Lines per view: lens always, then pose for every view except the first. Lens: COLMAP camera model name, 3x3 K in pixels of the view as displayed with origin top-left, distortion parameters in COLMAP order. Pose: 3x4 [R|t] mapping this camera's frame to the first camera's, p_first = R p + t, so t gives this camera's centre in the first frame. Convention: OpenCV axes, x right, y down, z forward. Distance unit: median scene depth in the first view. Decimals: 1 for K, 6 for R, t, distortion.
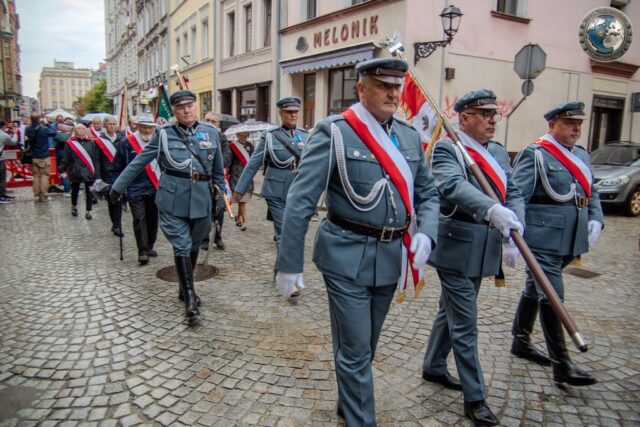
lens RADIAL K [[520.5, 0, 317.3], [0, 520.5, 215.6], [0, 0, 1]] dist [-0.111258, 0.093217]
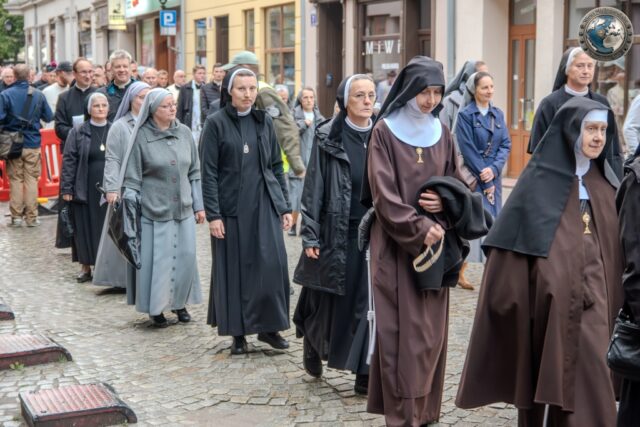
lens RADIAL K [[1352.5, 0, 320.7], [0, 1352.5, 216.7], [0, 0, 1]] dist [0.104302, 0.000000]
pose [[0.990608, -0.006621, -0.136573, -0.019181], [-0.002448, 0.997808, -0.066132, 0.021215], [0.136711, 0.065845, 0.988420, -0.143231]]
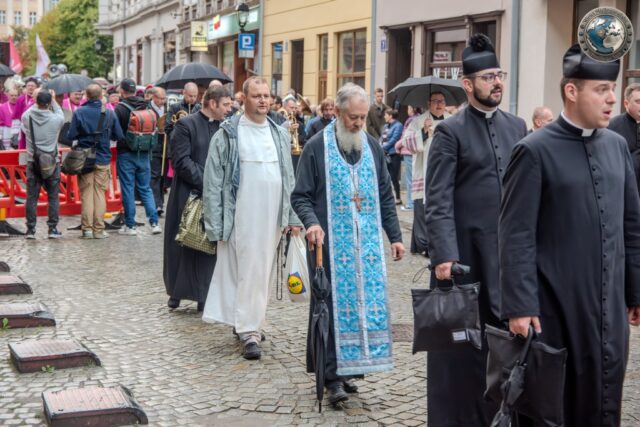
lens RADIAL K [[1352.5, 0, 318.9], [0, 1352.5, 211.0], [0, 0, 1]] dist [0.104302, 0.000000]
pose [[0.979598, 0.018520, -0.200114, -0.001349], [-0.036432, 0.995612, -0.086200, 0.022862], [0.197639, 0.091731, 0.975973, -0.154898]]
